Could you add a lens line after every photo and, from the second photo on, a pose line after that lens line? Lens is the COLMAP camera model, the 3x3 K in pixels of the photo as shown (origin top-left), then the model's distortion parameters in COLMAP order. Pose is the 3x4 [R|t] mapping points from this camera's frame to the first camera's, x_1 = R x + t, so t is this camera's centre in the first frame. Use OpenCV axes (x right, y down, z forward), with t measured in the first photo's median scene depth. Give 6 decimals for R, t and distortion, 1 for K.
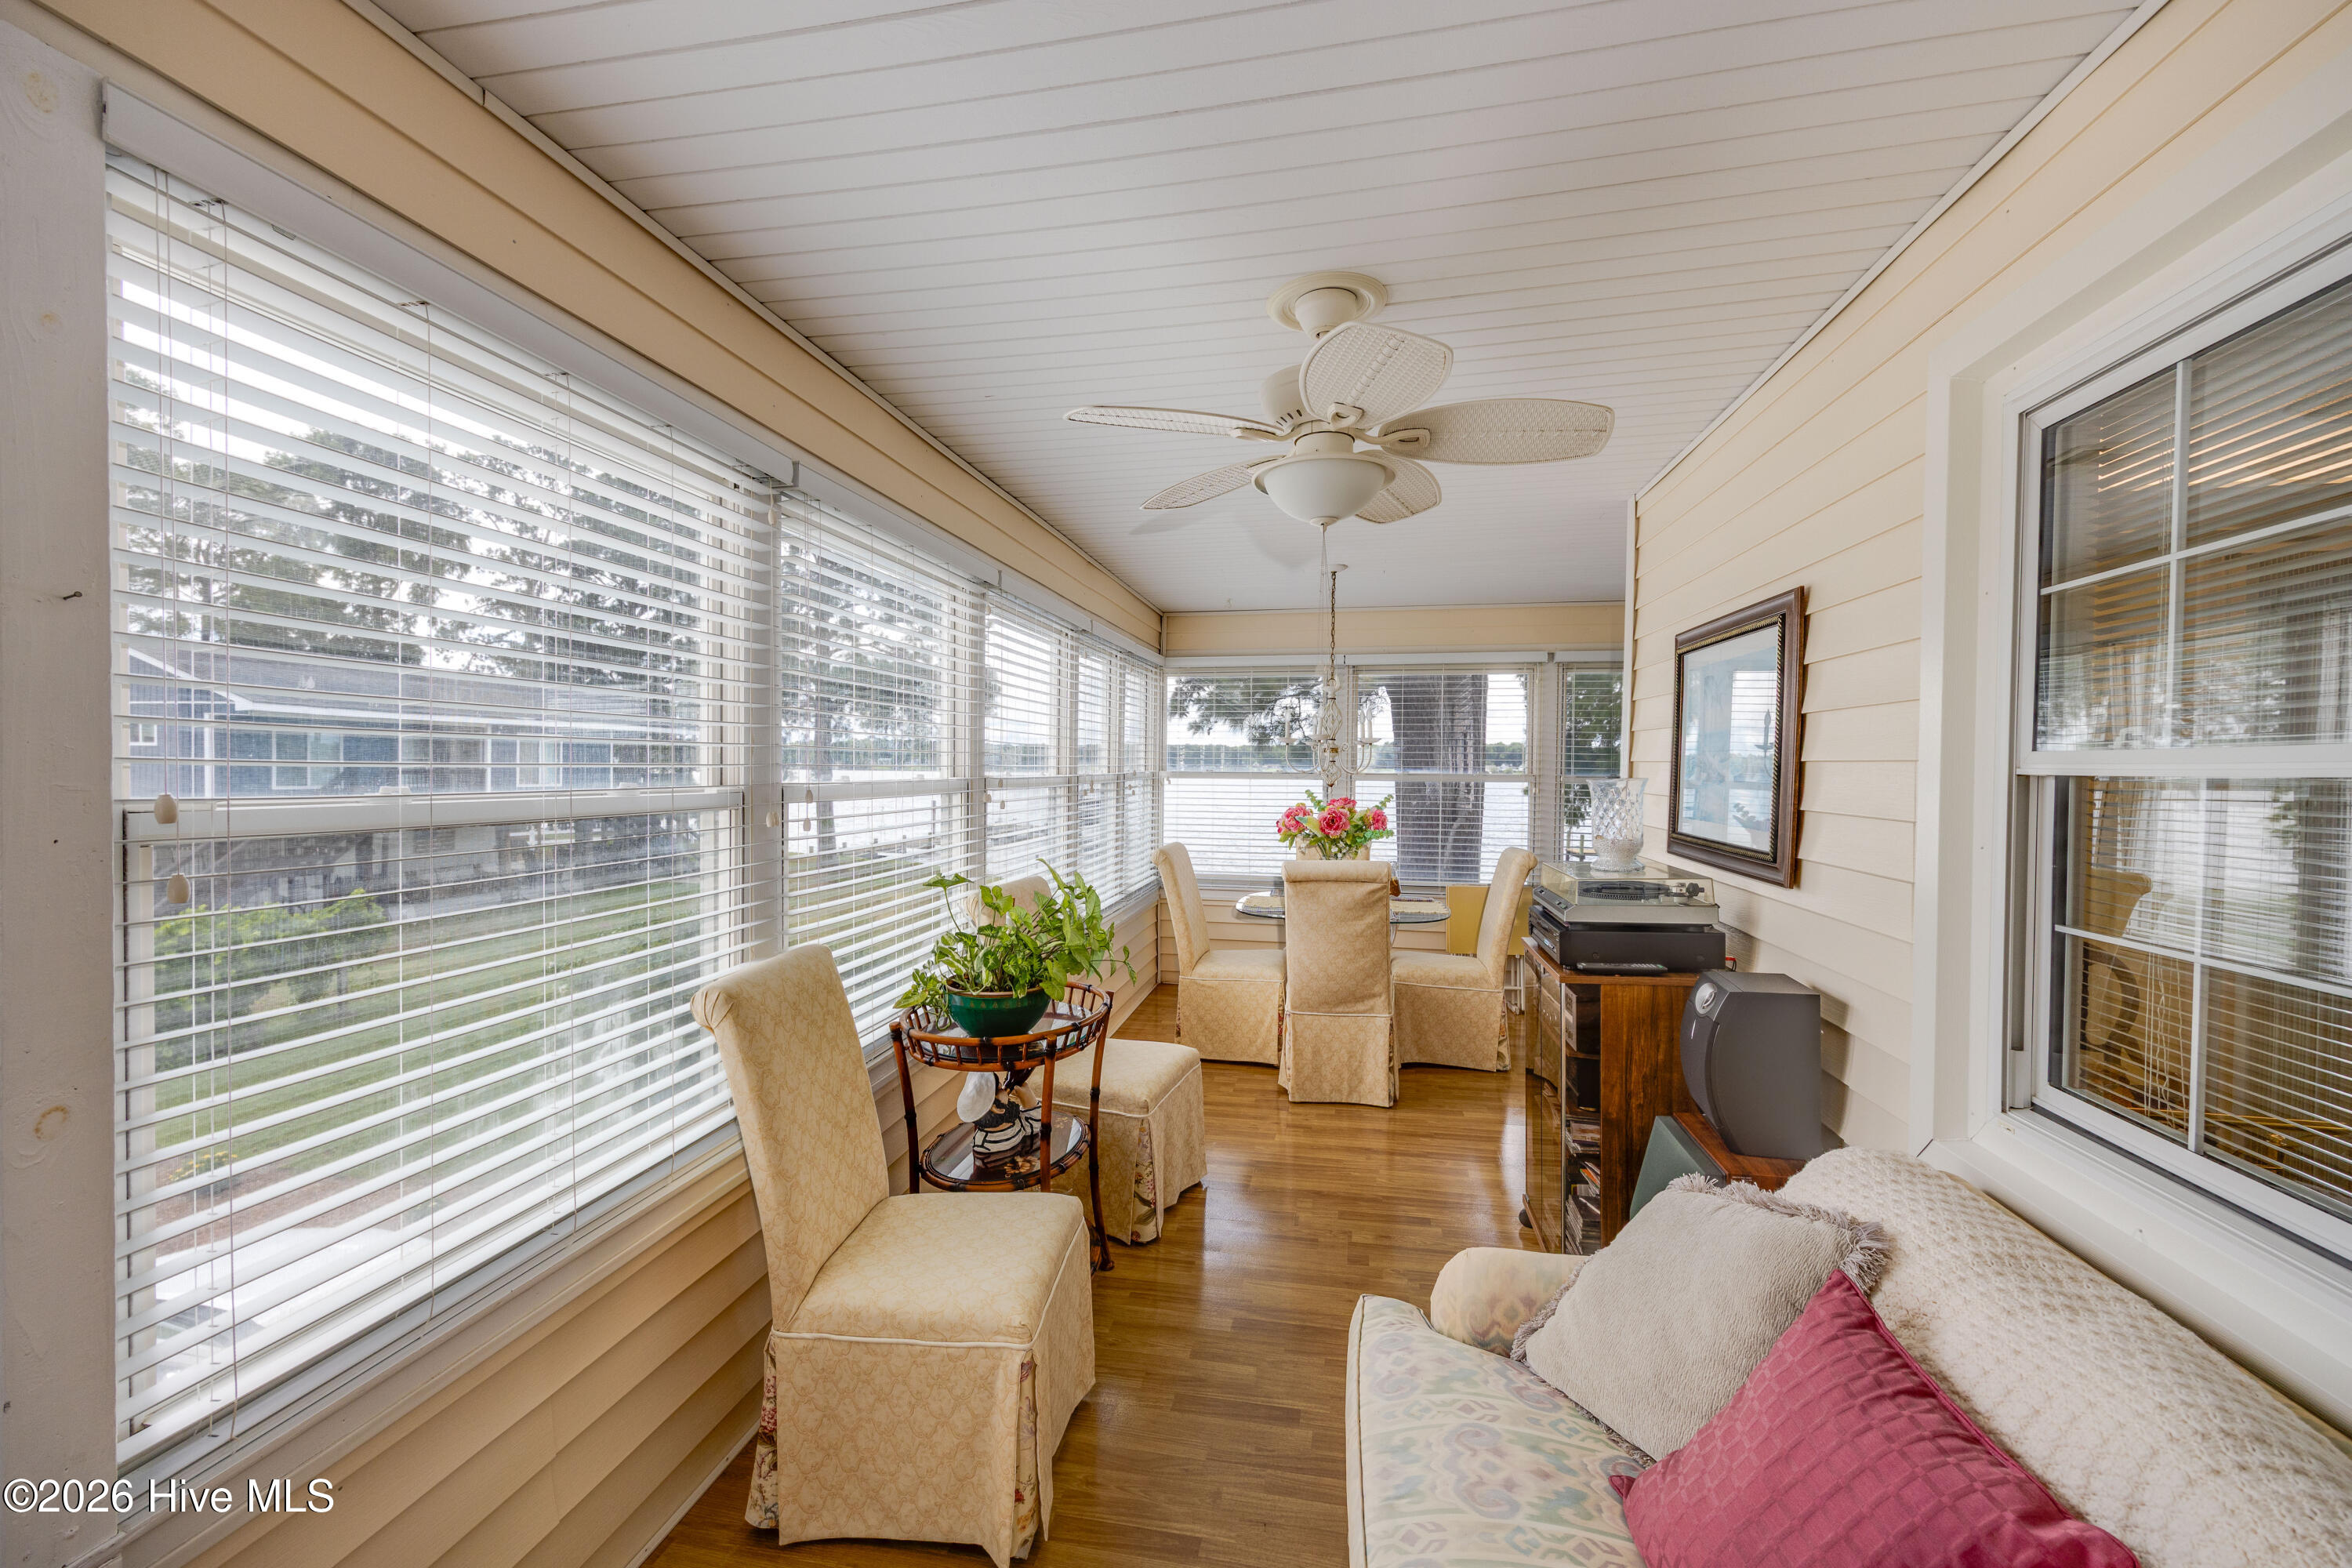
lens RADIAL K [[972.4, 0, 1176.0], [0, 972.4, 784.0], [0, 0, 1]] dist [0.122005, 0.000062]
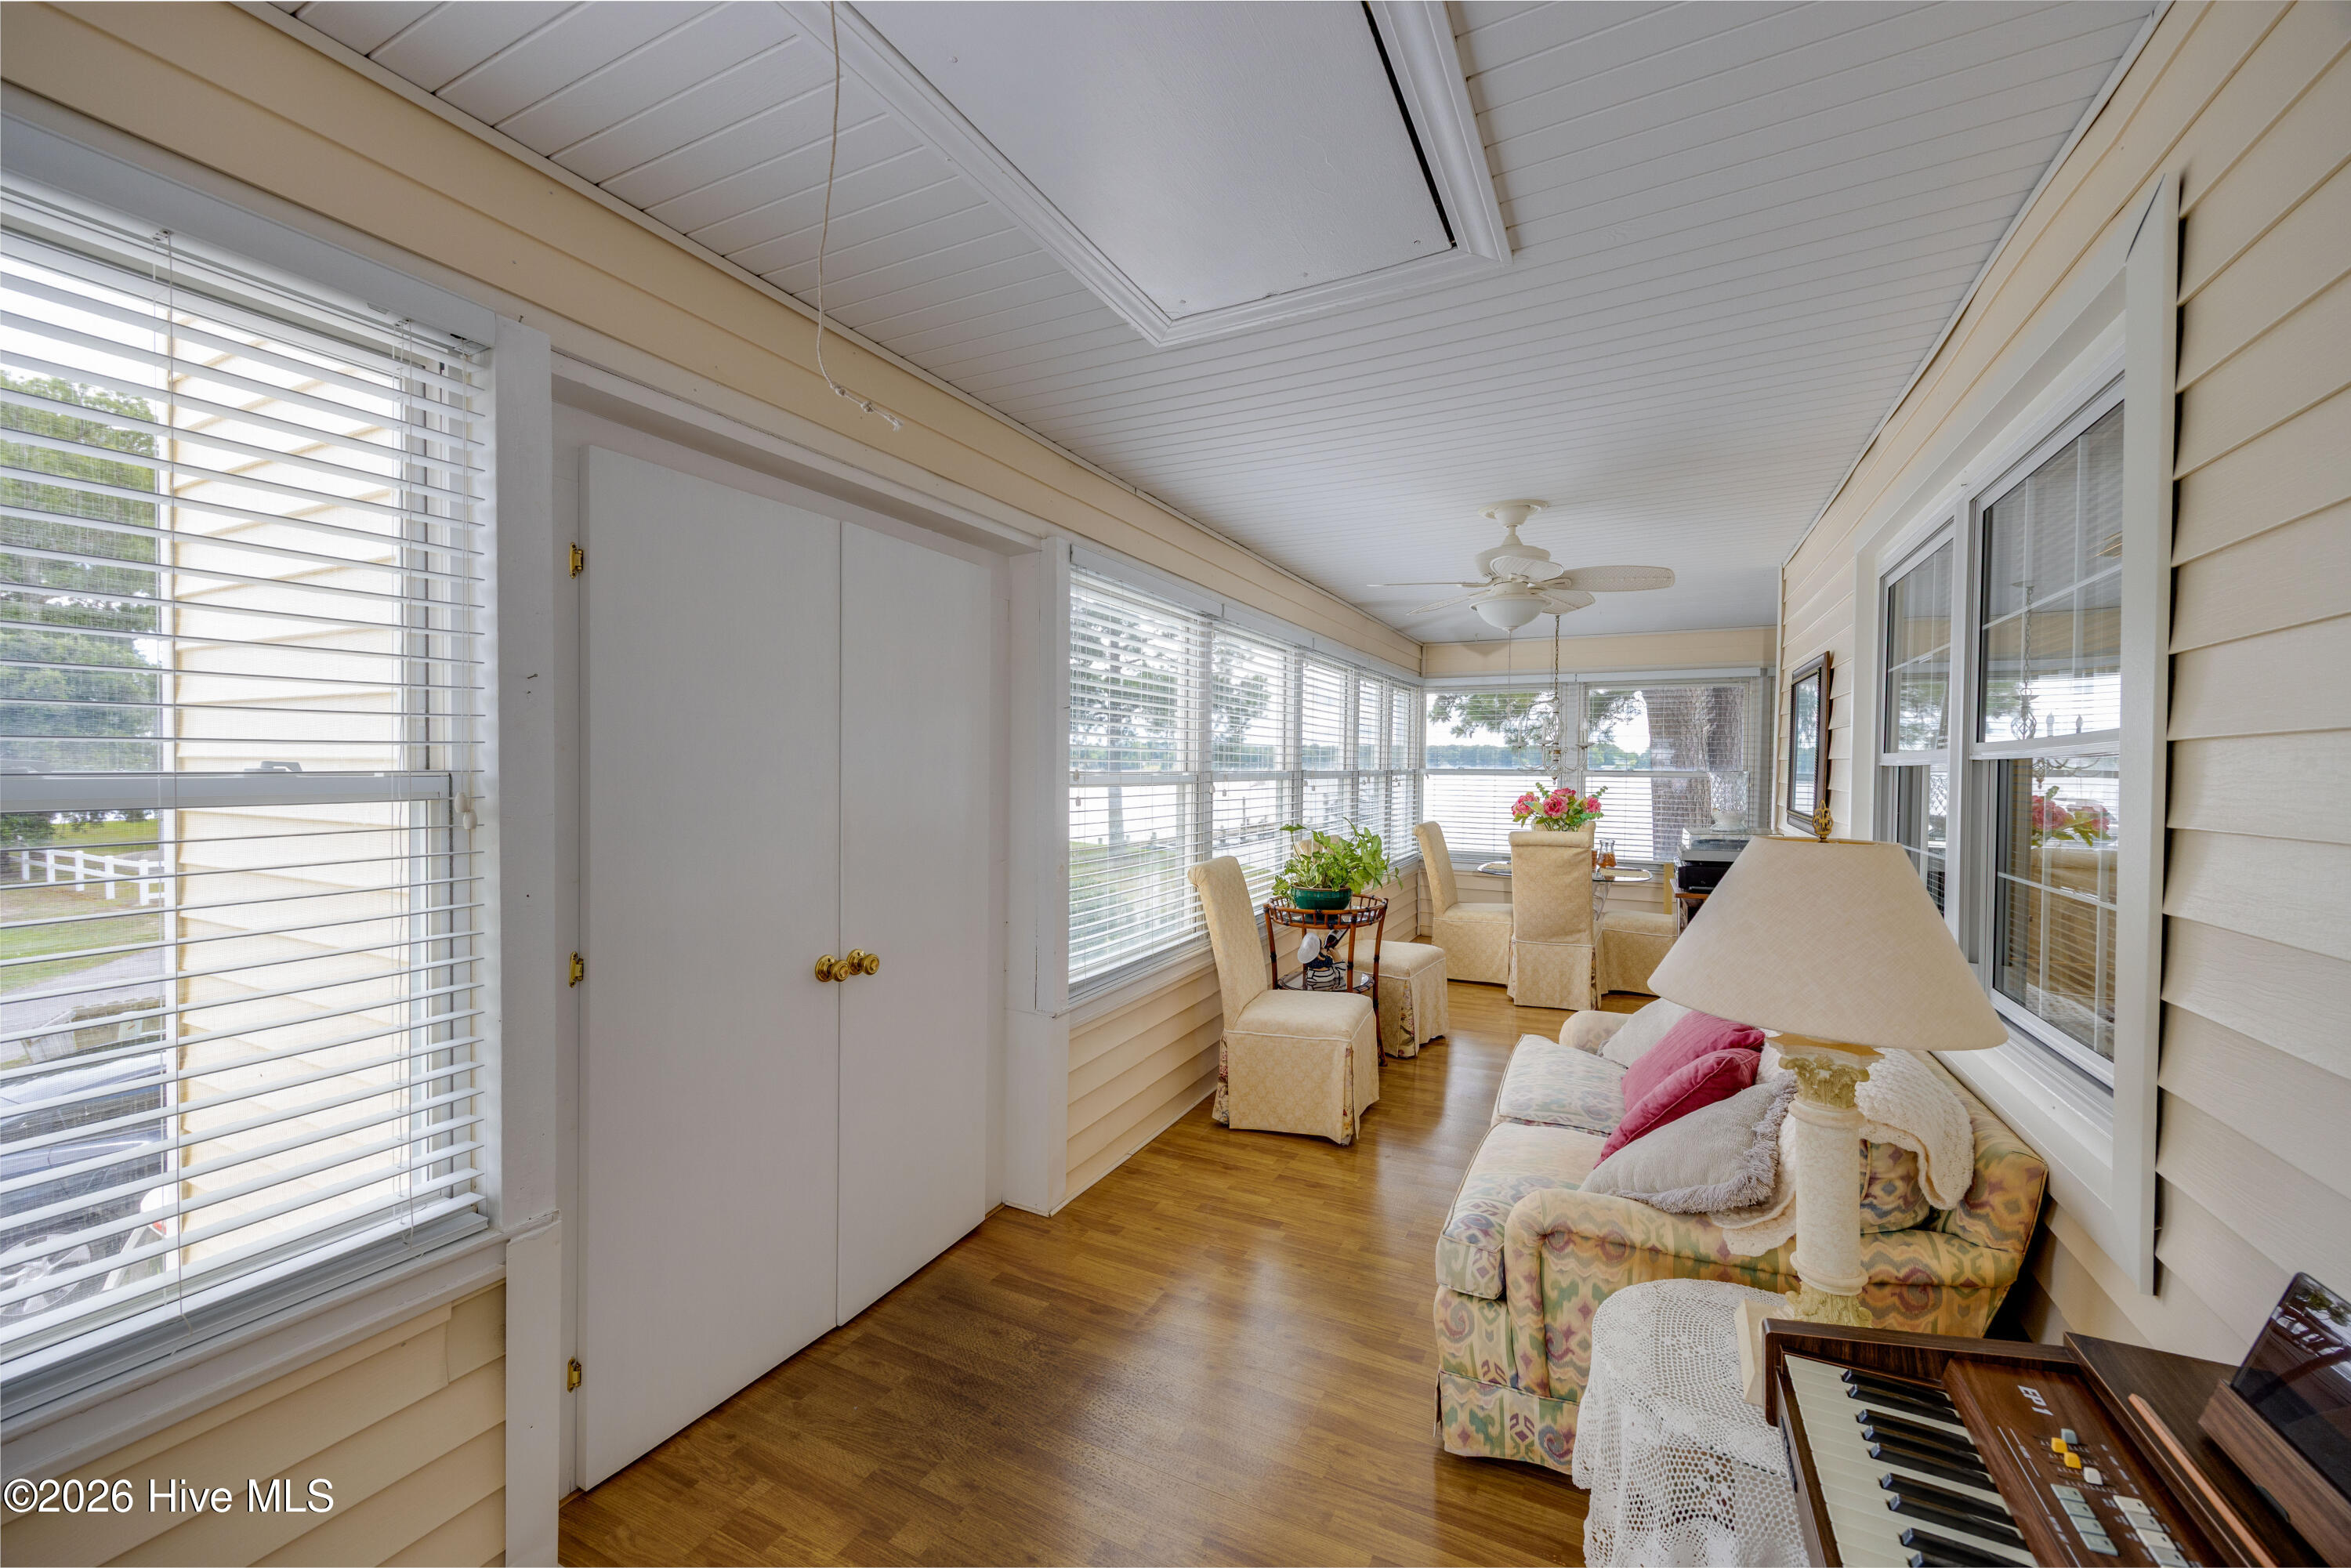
lens RADIAL K [[919.1, 0, 1173.1], [0, 919.1, 781.5], [0, 0, 1]] dist [-0.005316, 0.000188]
pose [[0.960478, 0.006072, -0.278290, 0.015956], [-0.006672, 0.999977, -0.001212, 0.017152], [0.278276, 0.003021, 0.960496, -0.530844]]
